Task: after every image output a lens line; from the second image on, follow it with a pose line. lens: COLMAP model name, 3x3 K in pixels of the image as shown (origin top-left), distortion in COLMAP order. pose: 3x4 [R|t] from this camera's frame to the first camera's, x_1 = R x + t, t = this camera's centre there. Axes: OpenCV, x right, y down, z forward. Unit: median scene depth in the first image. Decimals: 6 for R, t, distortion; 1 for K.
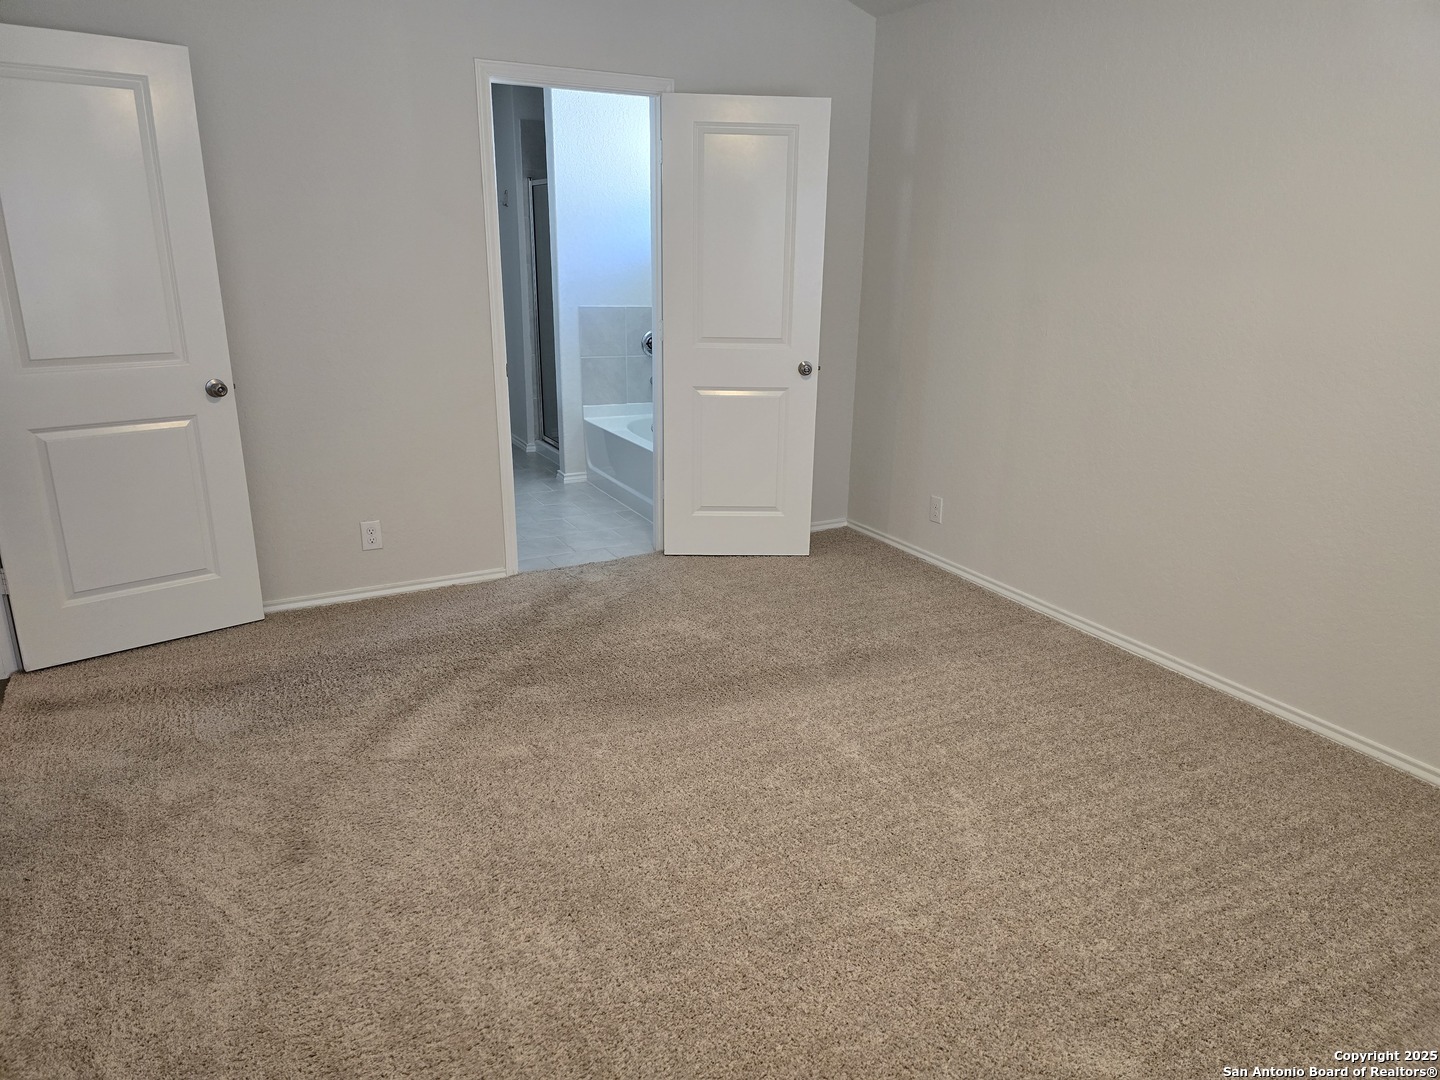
lens RADIAL K [[985.4, 0, 721.3], [0, 985.4, 539.3], [0, 0, 1]] dist [0.069460, -0.069640]
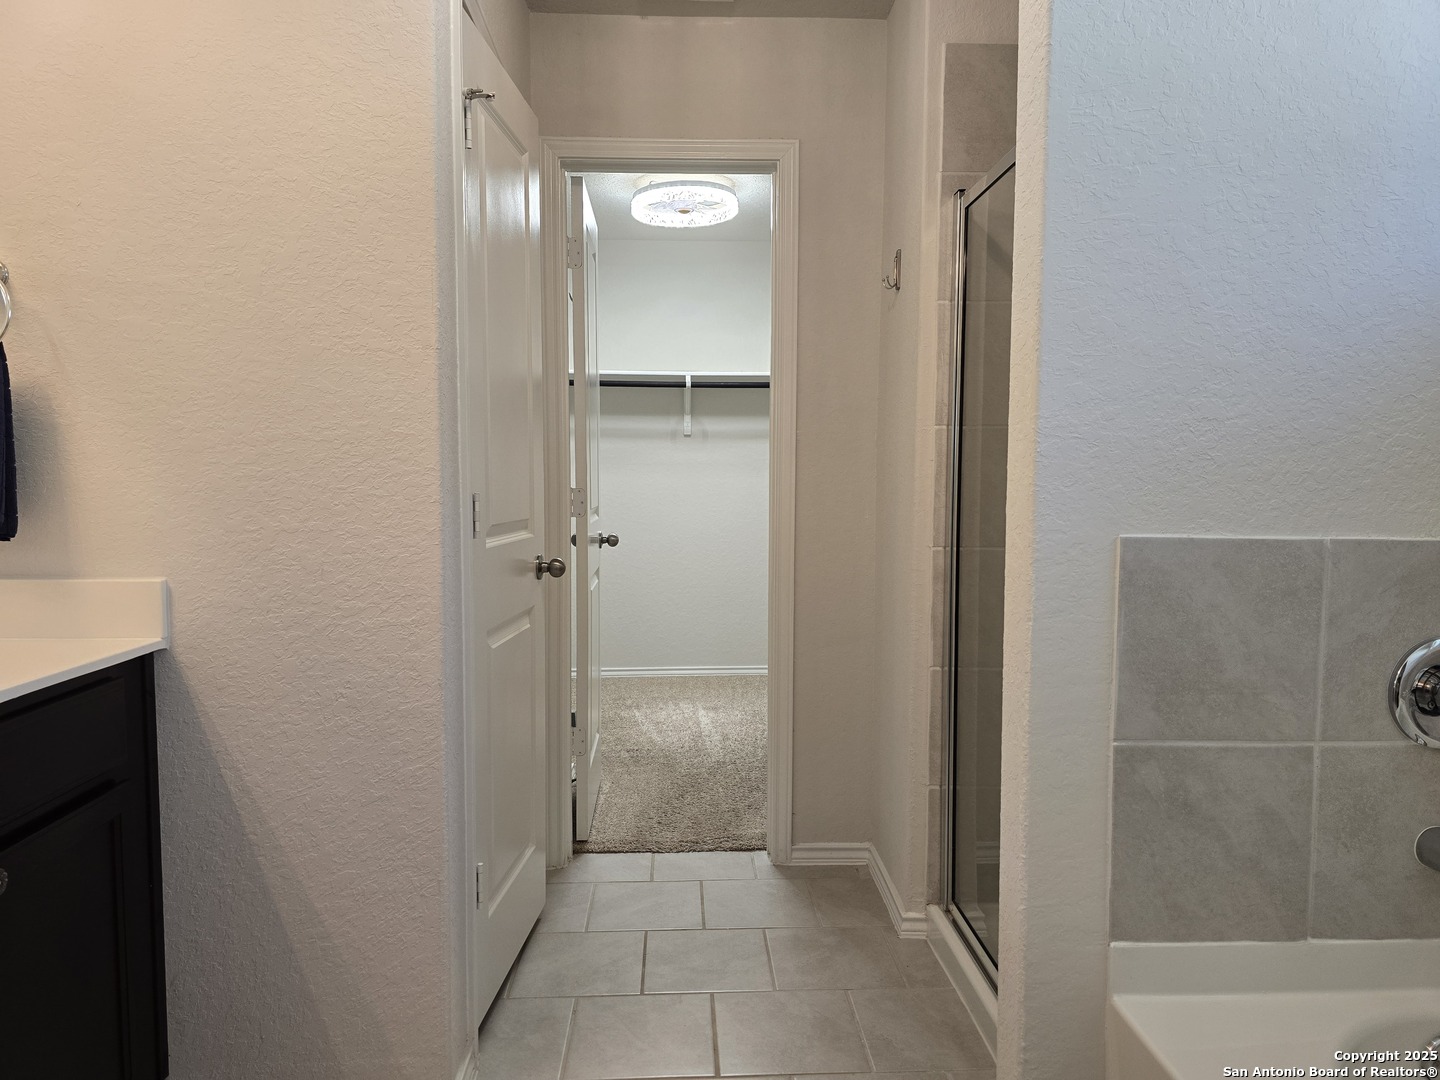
lens RADIAL K [[985.4, 0, 718.6], [0, 985.4, 541.7], [0, 0, 1]] dist [0.069460, -0.069640]
pose [[0.907037, 0.022135, -0.420470, -0.124844], [-0.118342, 0.971764, -0.204130, -0.165564], [0.404079, 0.234913, 0.884045, 0.717919]]
